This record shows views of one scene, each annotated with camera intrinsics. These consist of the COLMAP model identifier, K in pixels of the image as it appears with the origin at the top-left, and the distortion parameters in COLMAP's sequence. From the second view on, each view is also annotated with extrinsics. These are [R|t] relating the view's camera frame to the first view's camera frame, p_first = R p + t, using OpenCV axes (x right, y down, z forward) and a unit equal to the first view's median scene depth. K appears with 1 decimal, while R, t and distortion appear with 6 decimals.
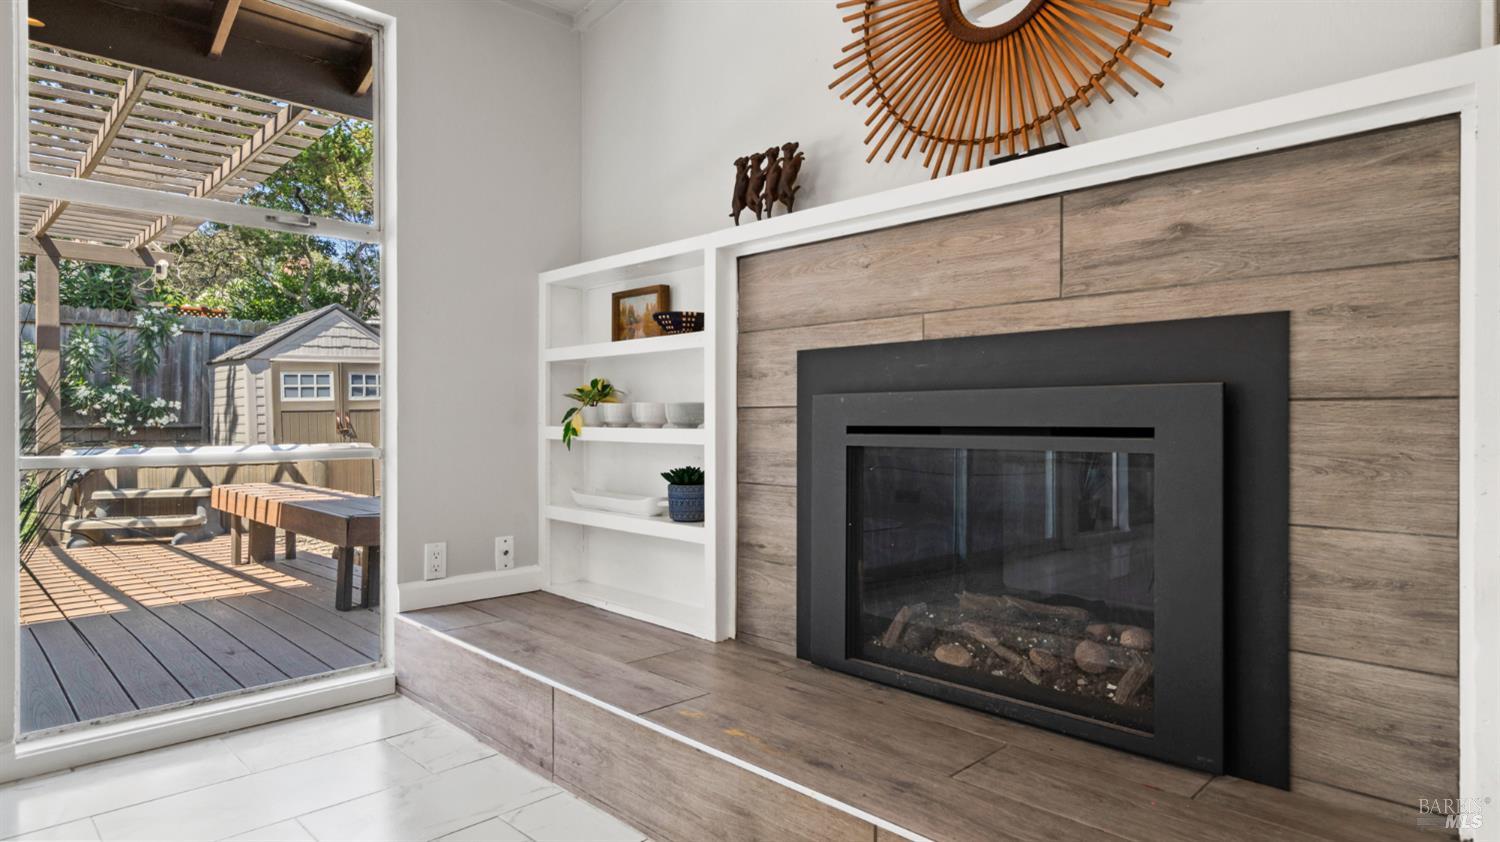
lens RADIAL K [[839.5, 0, 750.0], [0, 839.5, 421.0], [0, 0, 1]] dist [0.002862, 0.000760]
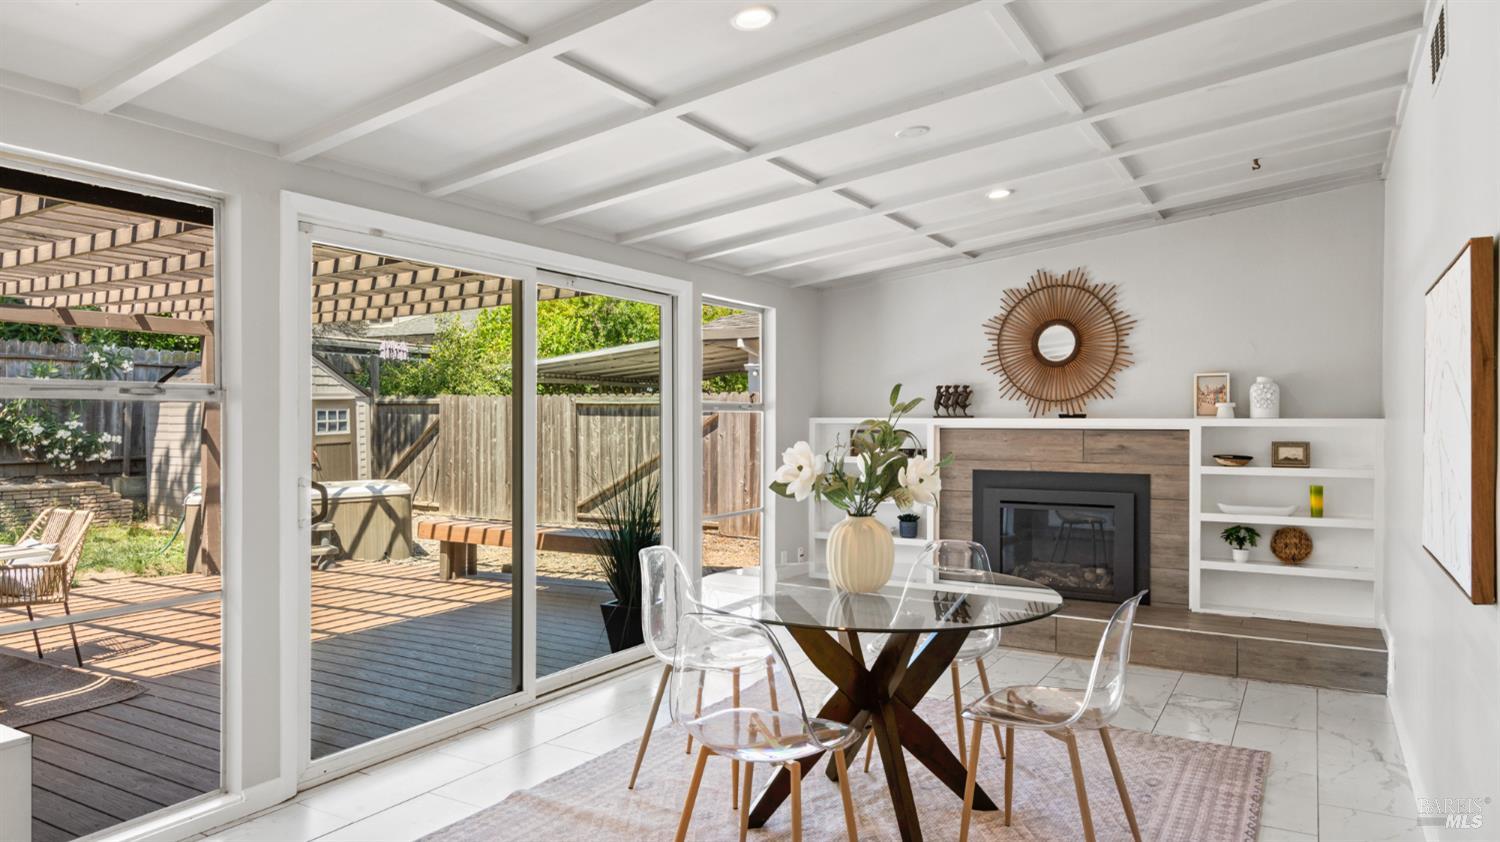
lens RADIAL K [[963.1, 0, 750.0], [0, 963.1, 421.0], [0, 0, 1]] dist [0.000615, -0.000294]
pose [[0.966715, 0.000934, 0.255855, -1.428659], [-0.001185, 0.999999, 0.000826, -0.246391], [-0.255854, -0.001102, 0.966715, -1.759738]]
